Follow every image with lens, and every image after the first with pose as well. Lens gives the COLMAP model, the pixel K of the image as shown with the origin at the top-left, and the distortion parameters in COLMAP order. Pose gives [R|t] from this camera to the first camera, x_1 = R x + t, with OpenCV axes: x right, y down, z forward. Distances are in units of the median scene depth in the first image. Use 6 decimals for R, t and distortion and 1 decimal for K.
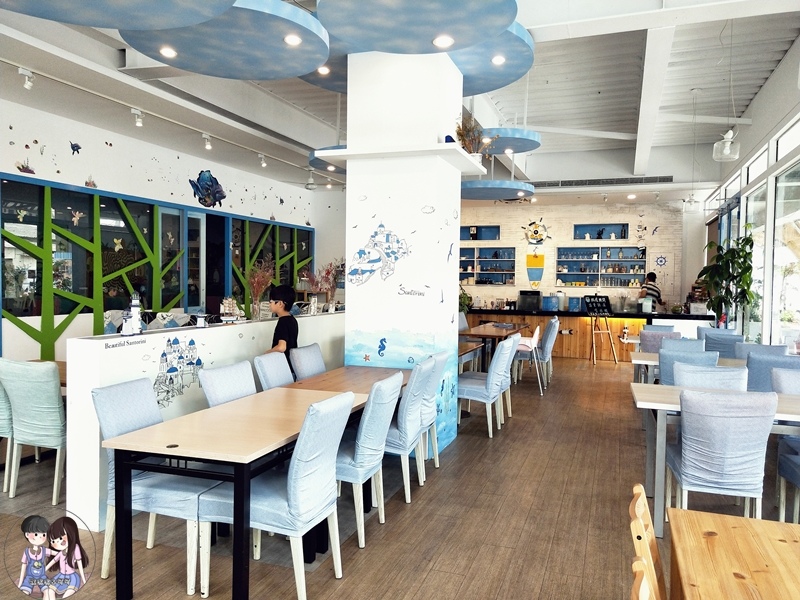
lens RADIAL K [[622.0, 0, 415.1], [0, 622.0, 303.5], [0, 0, 1]] dist [0.028416, -0.011379]
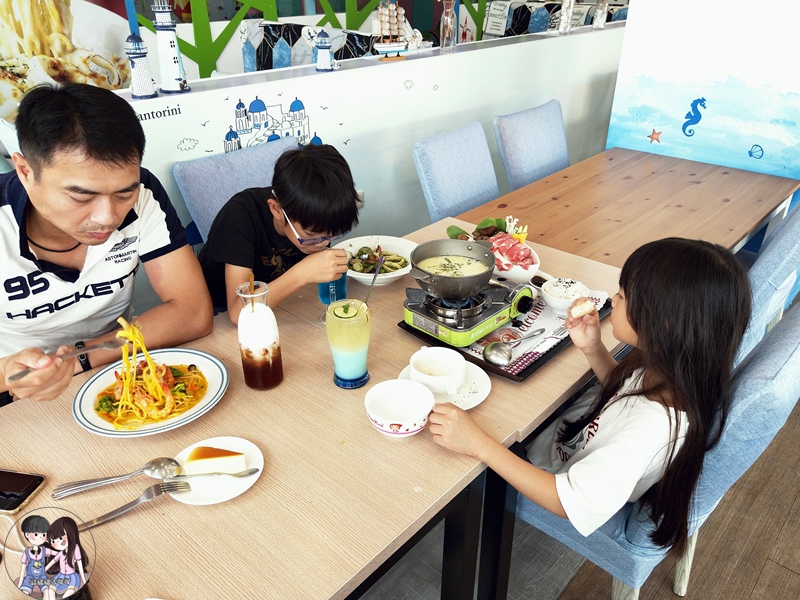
lens RADIAL K [[622.0, 0, 403.4], [0, 622.0, 304.6], [0, 0, 1]] dist [0.028416, -0.011379]
pose [[0.913888, 0.181773, -0.362997, -0.041946], [-0.001897, 0.896059, 0.443930, -0.010504], [0.405961, -0.405014, 0.819243, 0.344332]]
